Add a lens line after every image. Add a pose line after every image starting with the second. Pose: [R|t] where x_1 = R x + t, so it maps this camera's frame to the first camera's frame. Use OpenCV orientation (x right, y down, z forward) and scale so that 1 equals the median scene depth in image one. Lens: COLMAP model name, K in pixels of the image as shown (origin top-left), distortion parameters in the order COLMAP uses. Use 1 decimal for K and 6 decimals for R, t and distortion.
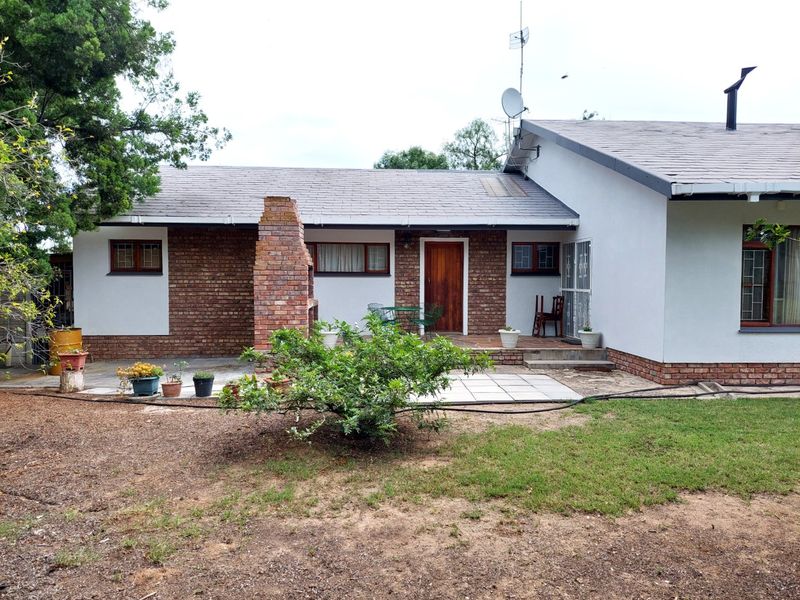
lens RADIAL K [[573.9, 0, 400.0], [0, 573.9, 300.0], [0, 0, 1]] dist [0.077663, -0.077902]
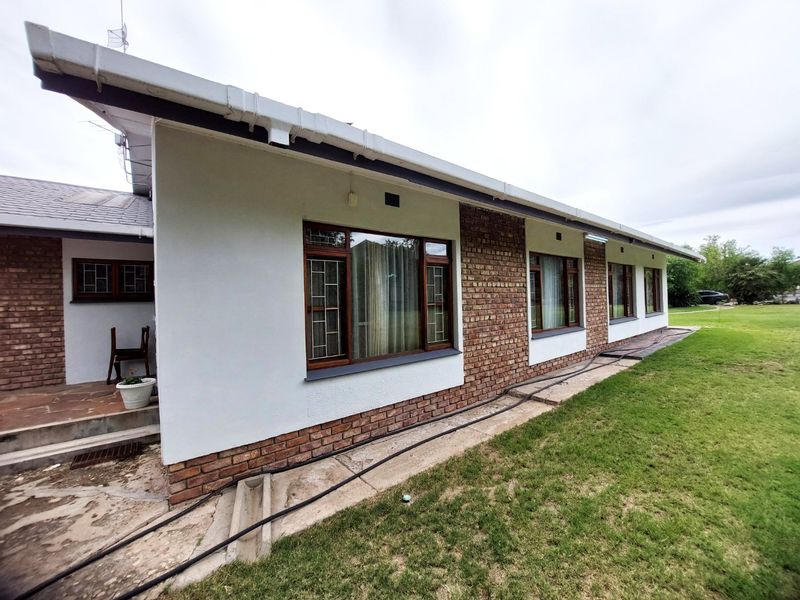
lens RADIAL K [[317.8, 0, 400.0], [0, 317.8, 300.0], [0, 0, 1]] dist [-0.001519, -0.000357]
pose [[0.826276, -0.023586, 0.562772, 0.464167], [0.048519, 0.998390, -0.029394, -0.020422], [-0.561173, 0.051593, 0.826089, 0.632305]]
